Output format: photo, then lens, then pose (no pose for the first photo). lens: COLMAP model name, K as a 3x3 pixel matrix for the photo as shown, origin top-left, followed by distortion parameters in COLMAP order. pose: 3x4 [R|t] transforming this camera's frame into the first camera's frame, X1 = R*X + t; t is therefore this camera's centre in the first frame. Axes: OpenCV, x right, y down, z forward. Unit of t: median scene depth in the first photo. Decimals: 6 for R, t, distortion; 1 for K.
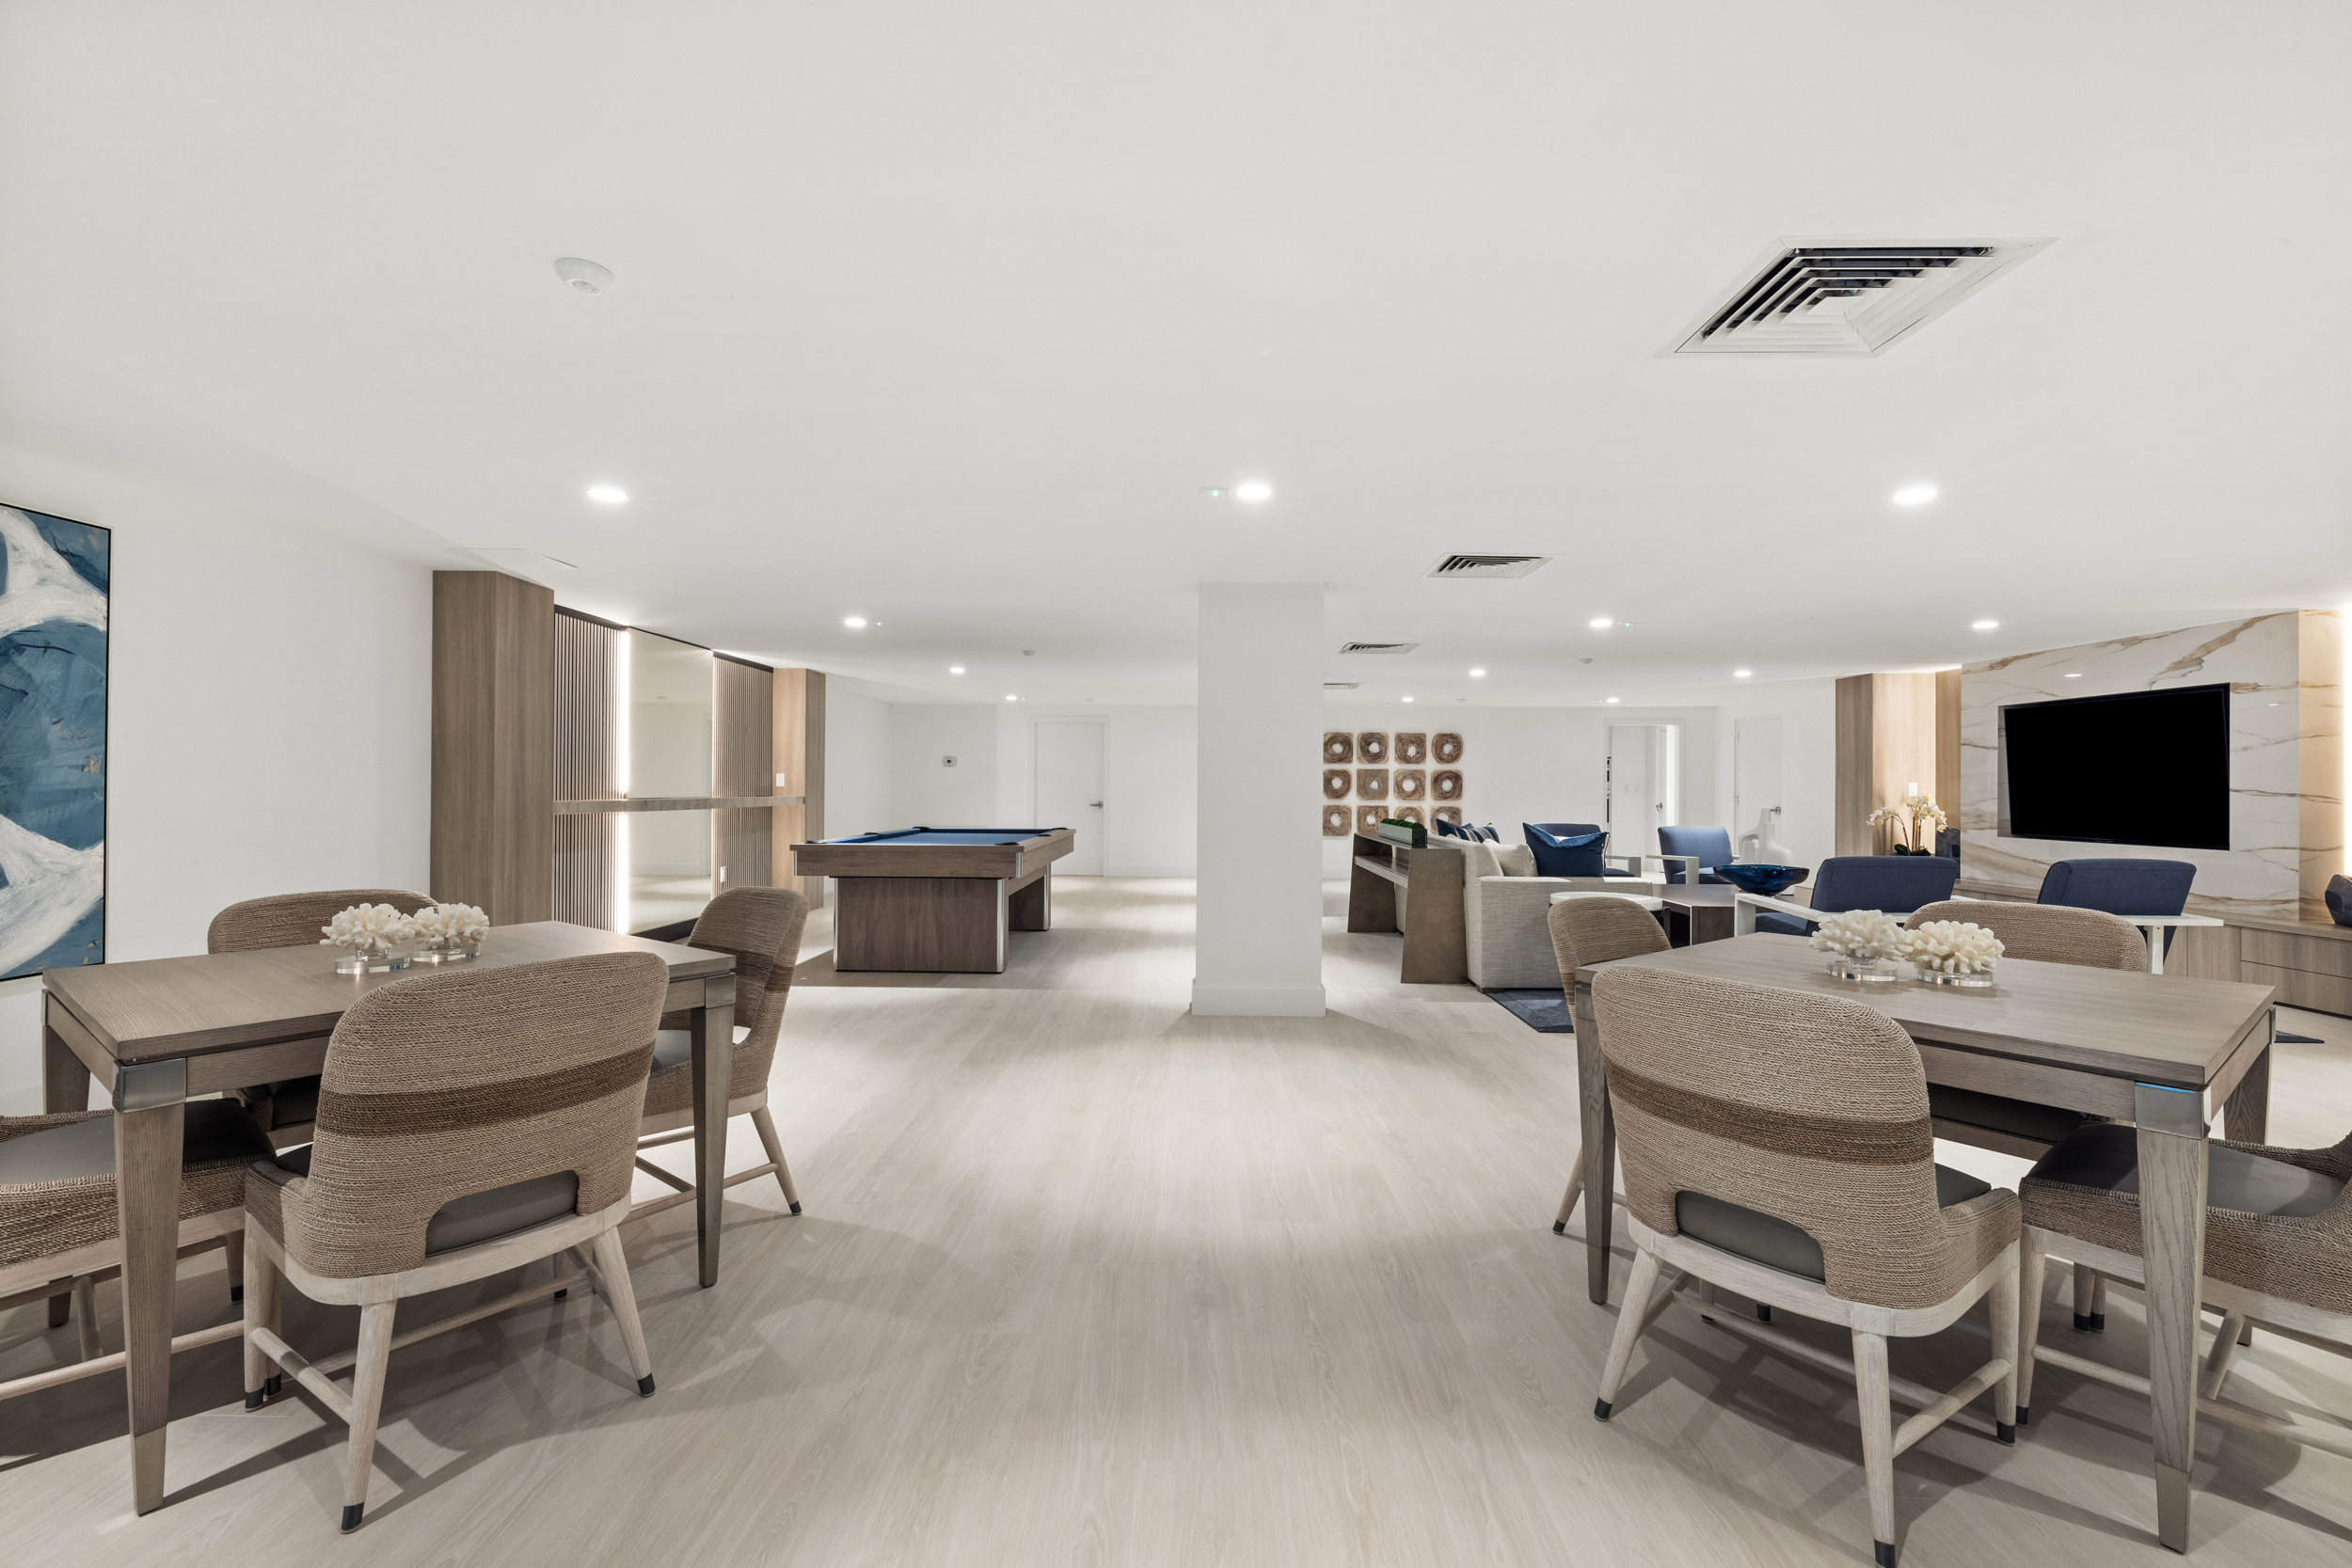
lens RADIAL K [[1003.3, 0, 1176.0], [0, 1003.3, 784.0], [0, 0, 1]] dist [0.004163, 0.000280]
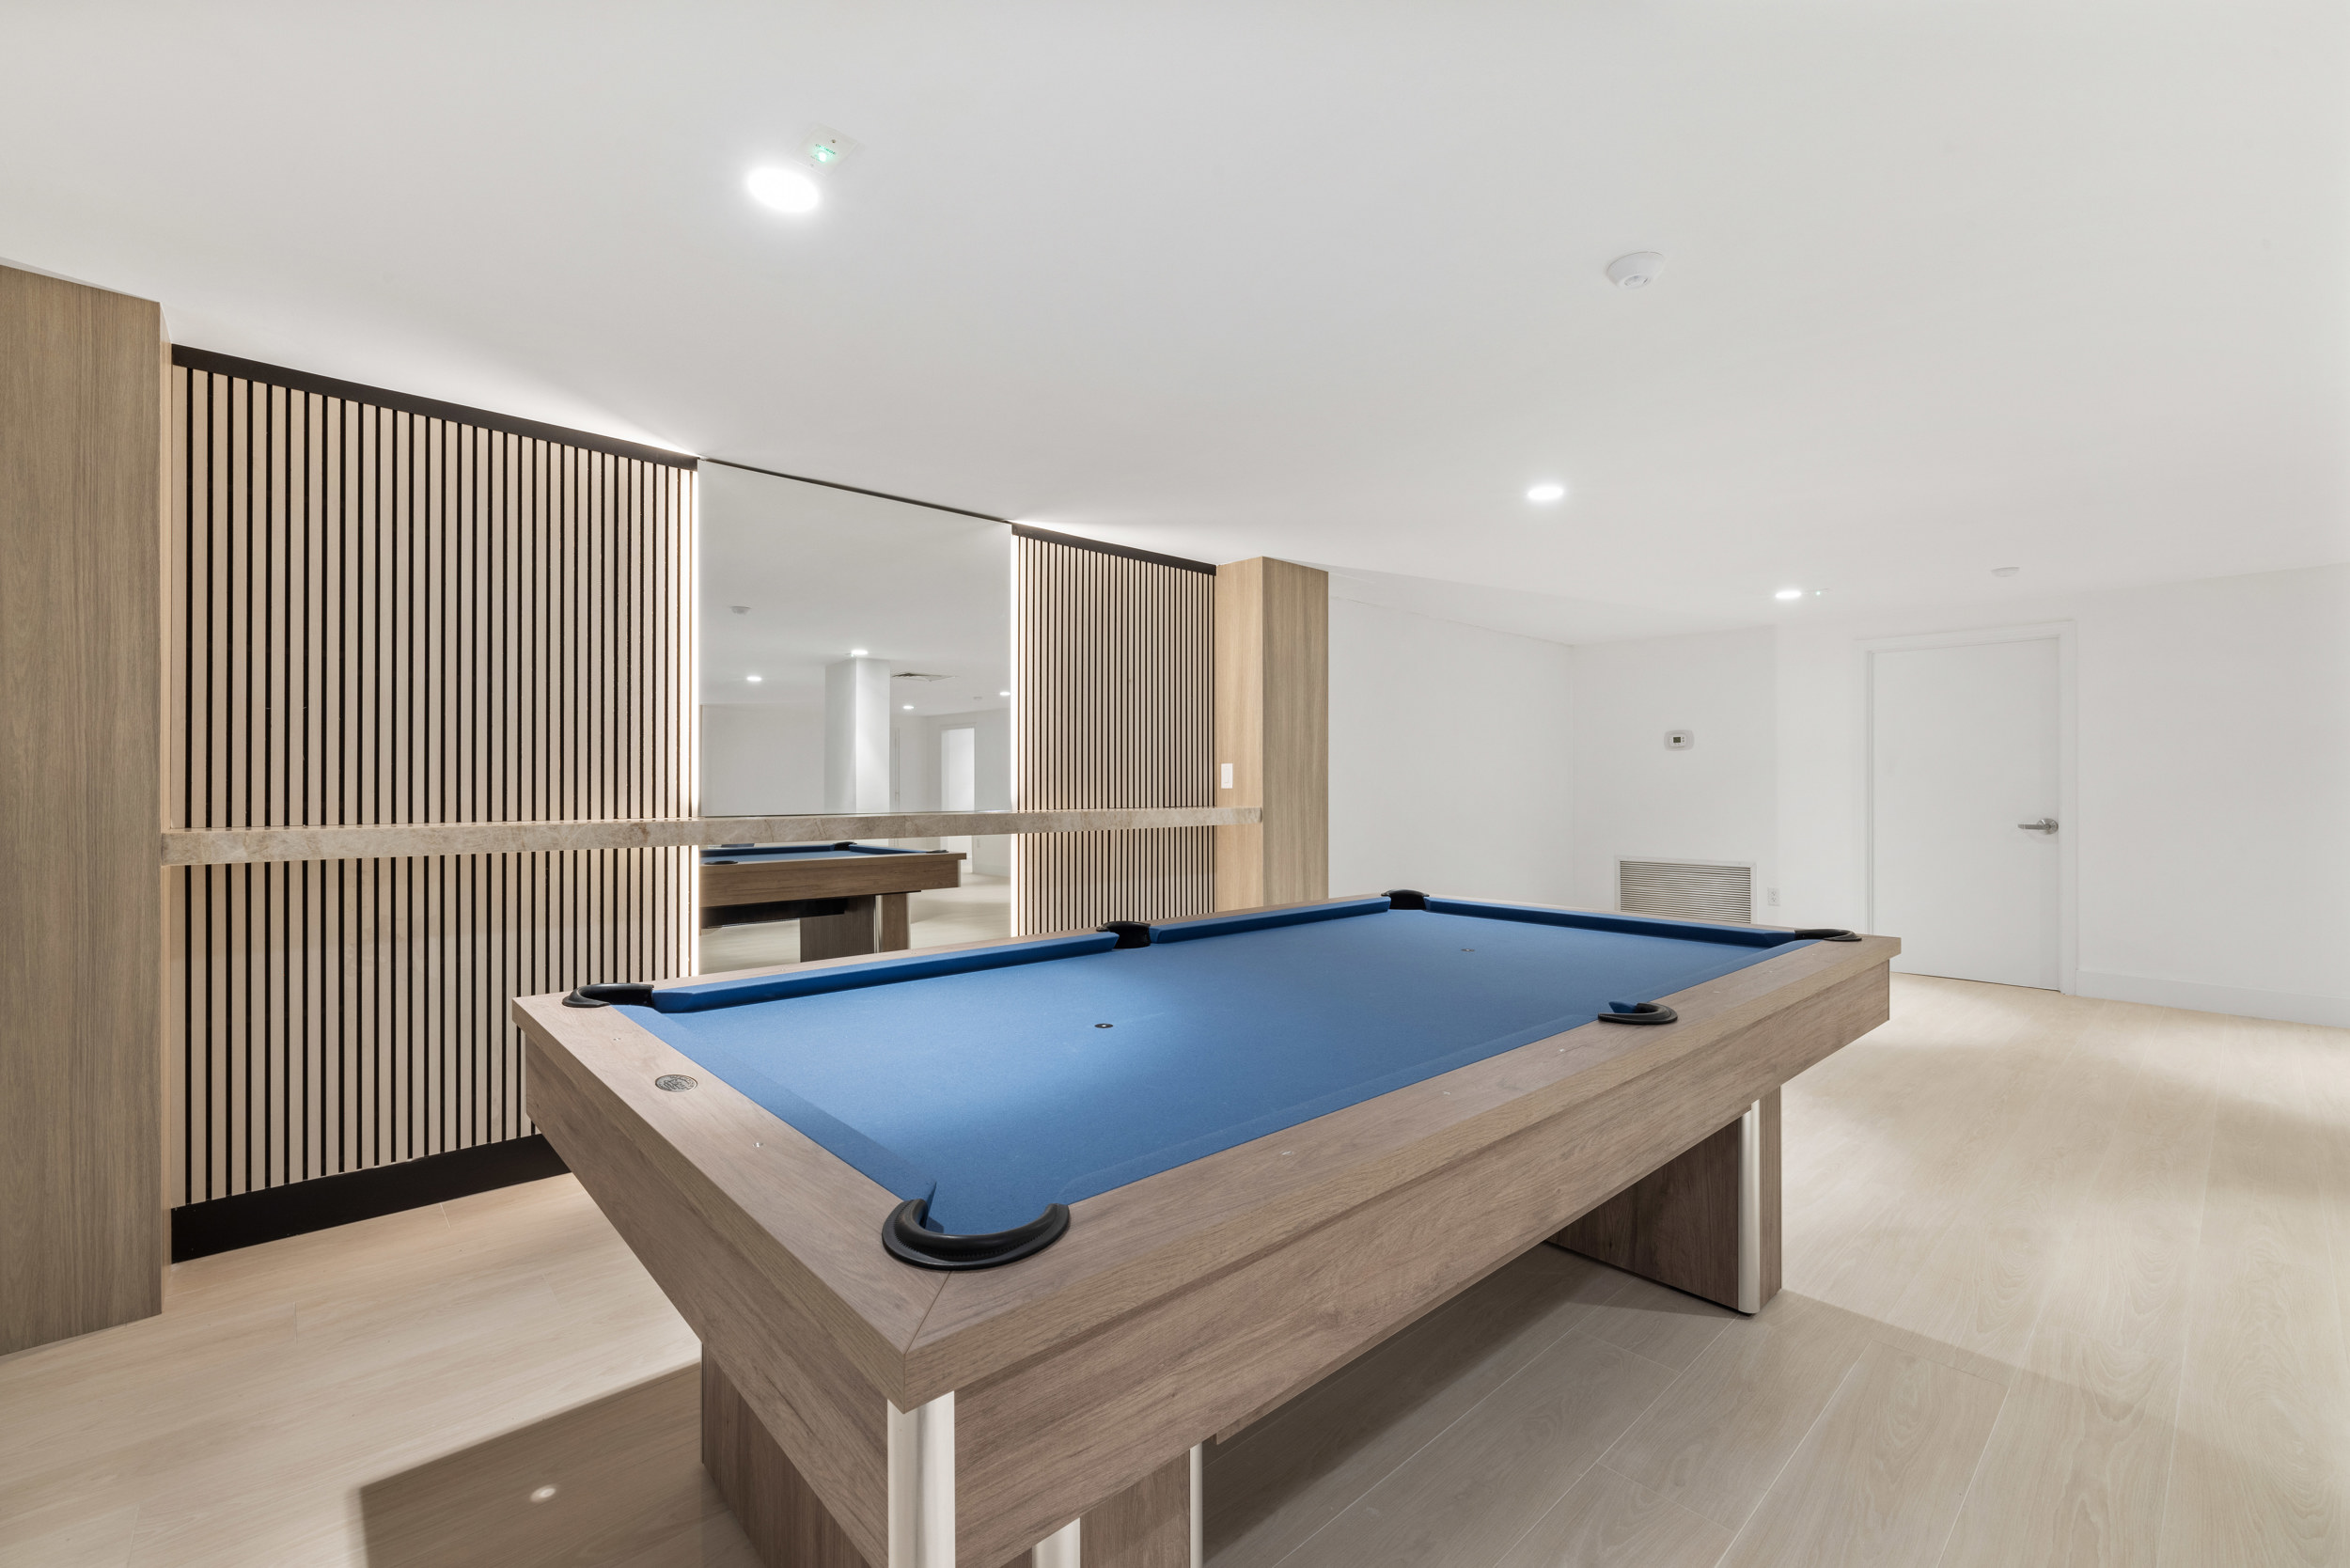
lens RADIAL K [[967.2, 0, 1175.0], [0, 967.2, 784.0], [0, 0, 1]] dist [0.000515, 0.000103]
pose [[0.682175, -0.006532, -0.731159, -0.041529], [0.007556, 0.999970, -0.001884, 0.000755], [0.731150, -0.004240, 0.682204, 0.654665]]
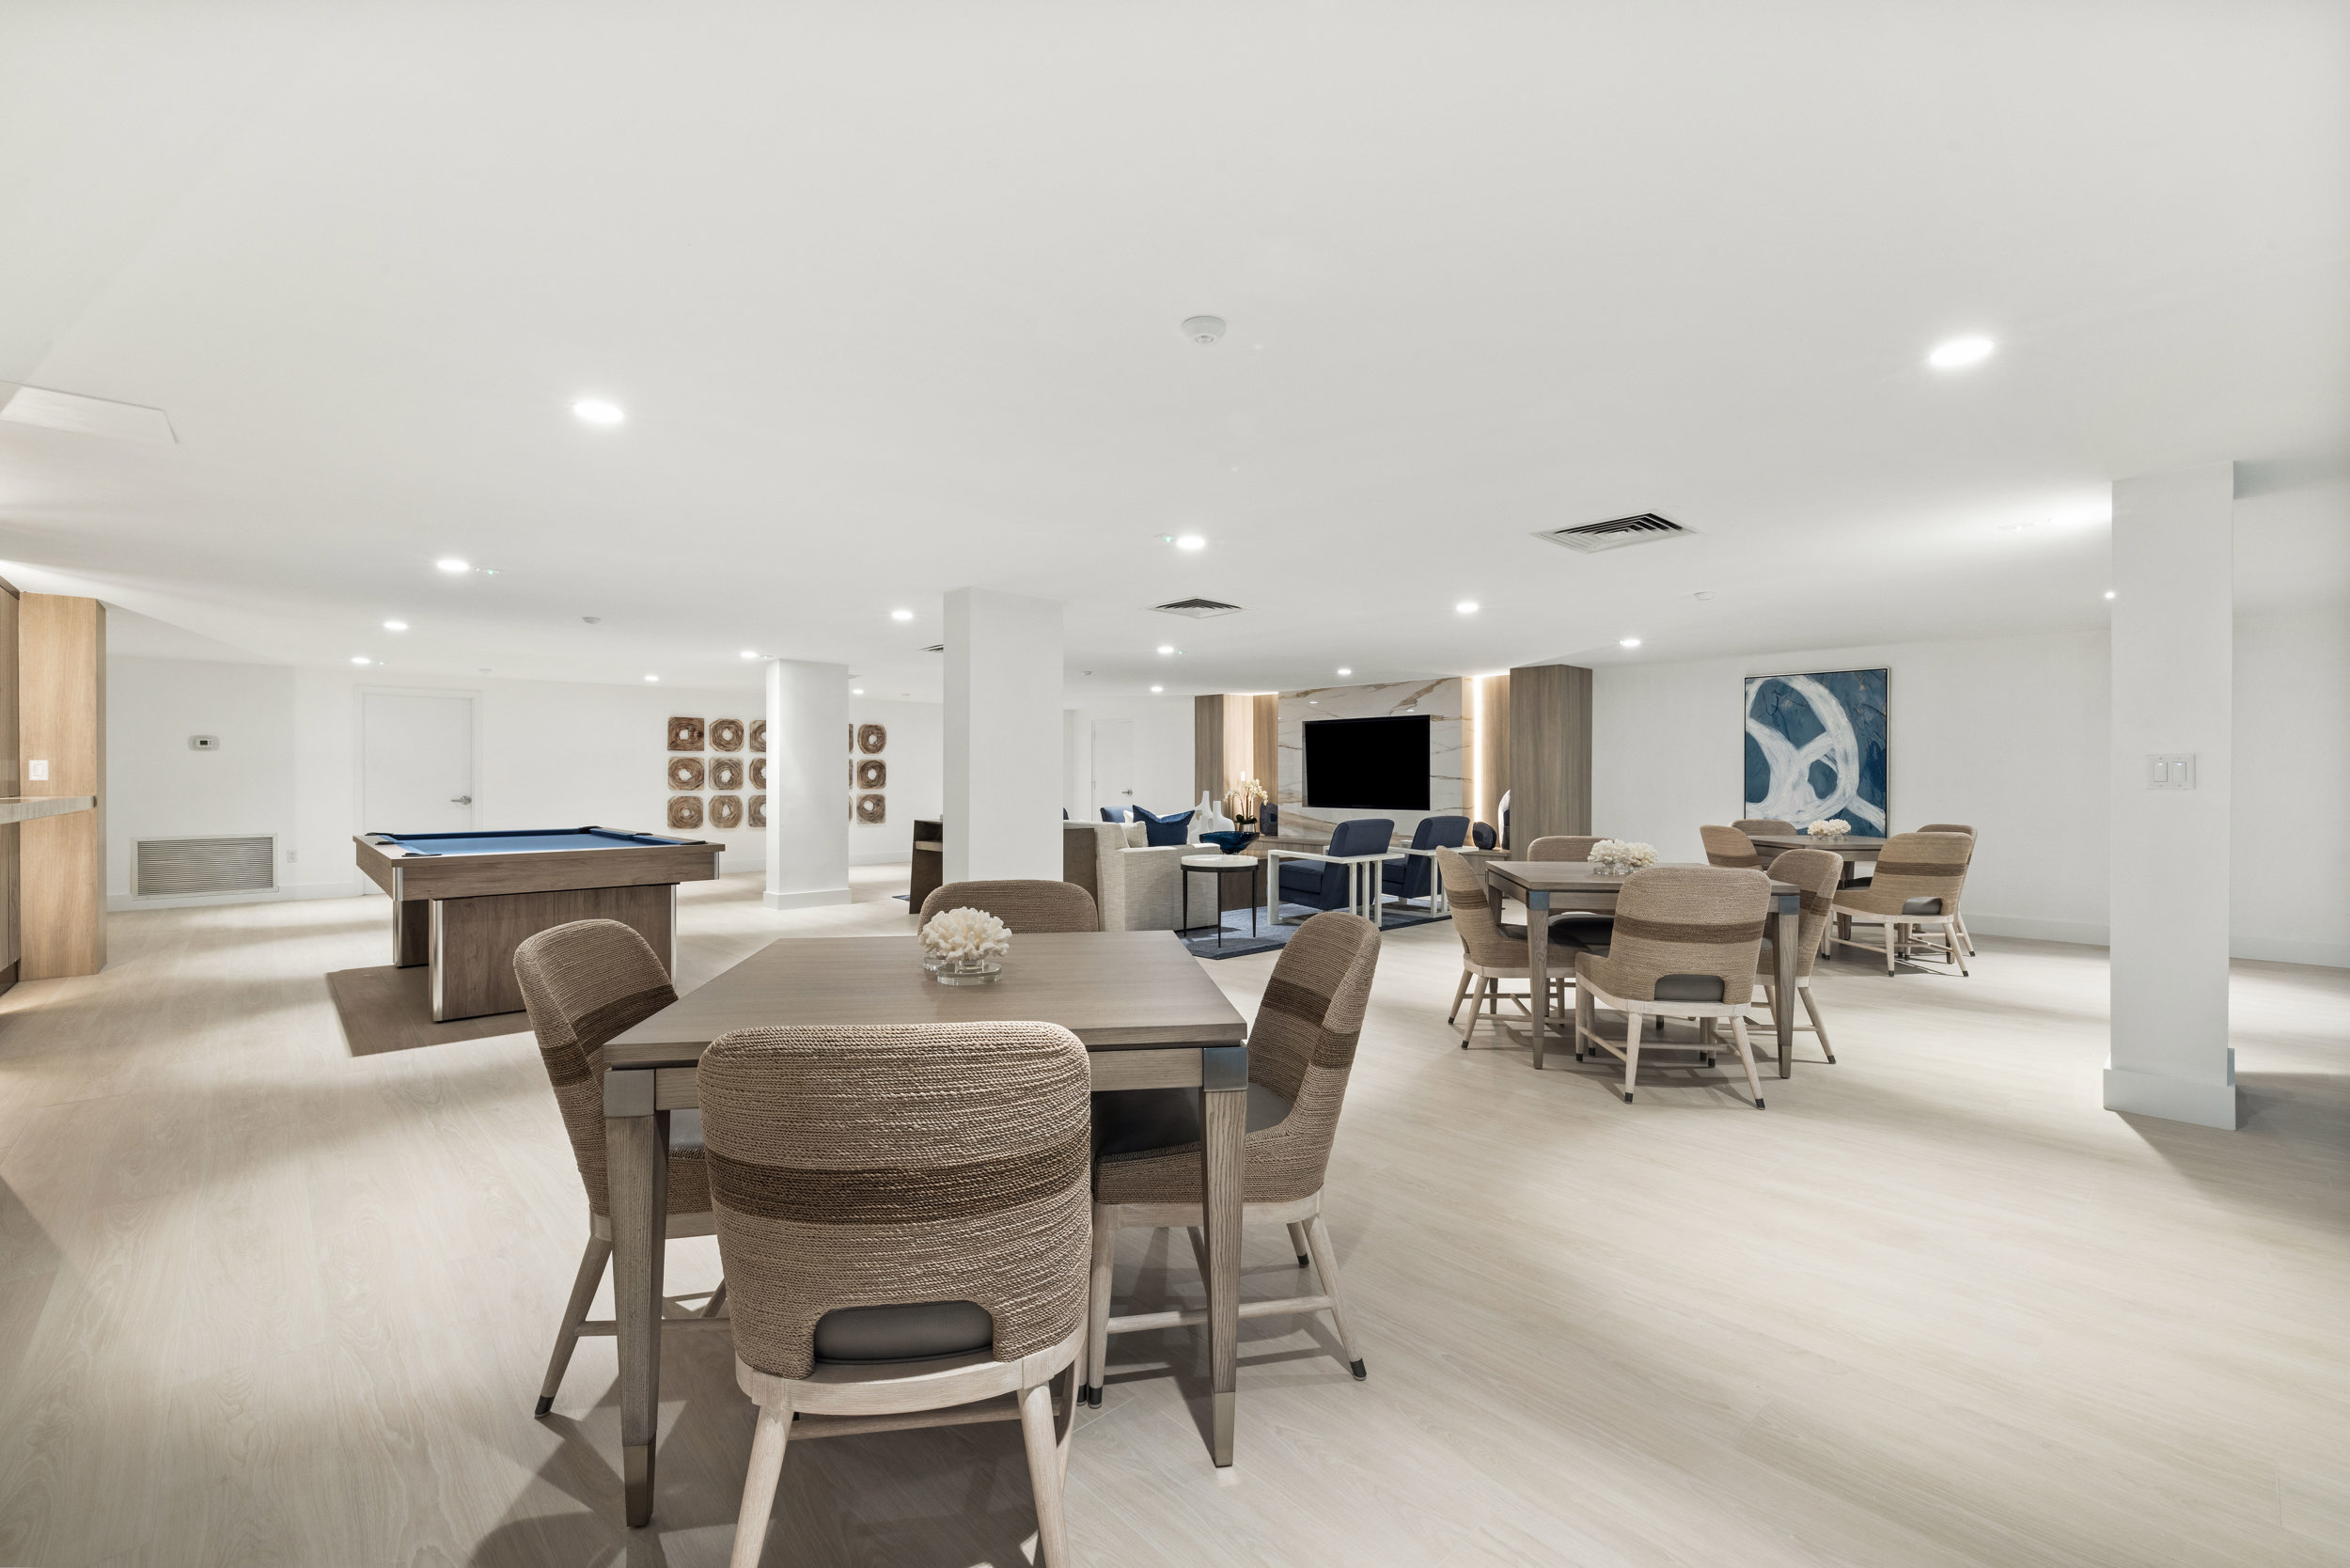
lens RADIAL K [[988.7, 0, 1175.0], [0, 988.7, 784.0], [0, 0, 1]] dist [0.000495, 0.000200]
pose [[0.720846, -0.010324, 0.693018, -0.320612], [0.001480, 0.999910, 0.013356, -0.002805], [-0.693093, -0.008602, 0.720797, 0.048972]]
